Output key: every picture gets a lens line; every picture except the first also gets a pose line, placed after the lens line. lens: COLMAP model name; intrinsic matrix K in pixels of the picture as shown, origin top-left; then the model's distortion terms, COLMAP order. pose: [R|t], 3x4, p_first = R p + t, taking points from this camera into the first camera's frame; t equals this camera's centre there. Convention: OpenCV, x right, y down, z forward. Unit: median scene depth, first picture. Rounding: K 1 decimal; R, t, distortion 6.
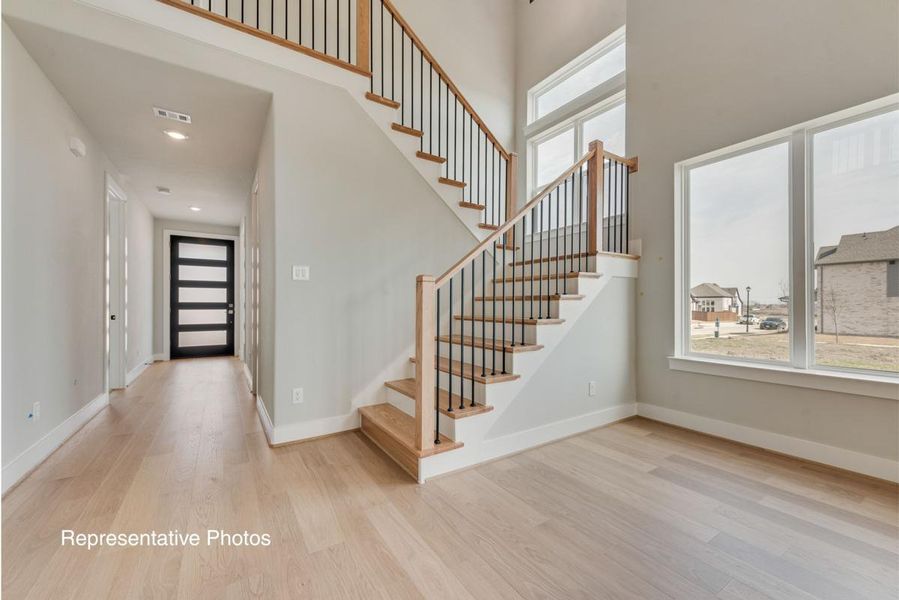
lens RADIAL K [[351.1, 0, 453.9], [0, 351.1, 304.2], [0, 0, 1]] dist [0.010986, -0.000355]
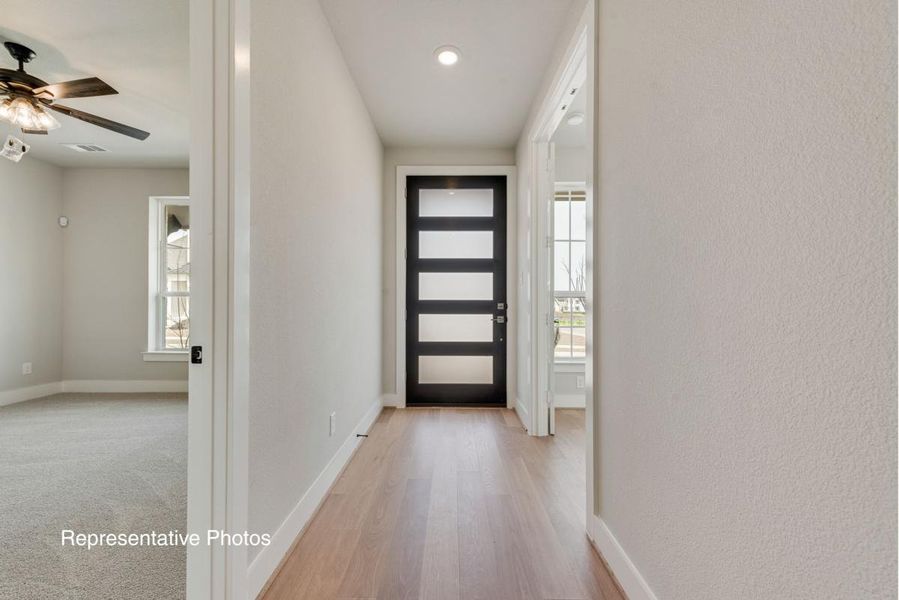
lens RADIAL K [[351.1, 0, 448.9], [0, 351.1, 300.1], [0, 0, 1]] dist [0.010986, -0.000355]
pose [[0.832357, 0.002328, -0.554235, -0.438952], [-0.001562, 0.999997, 0.001854, -0.006209], [0.554237, -0.000678, 0.832358, 0.573910]]
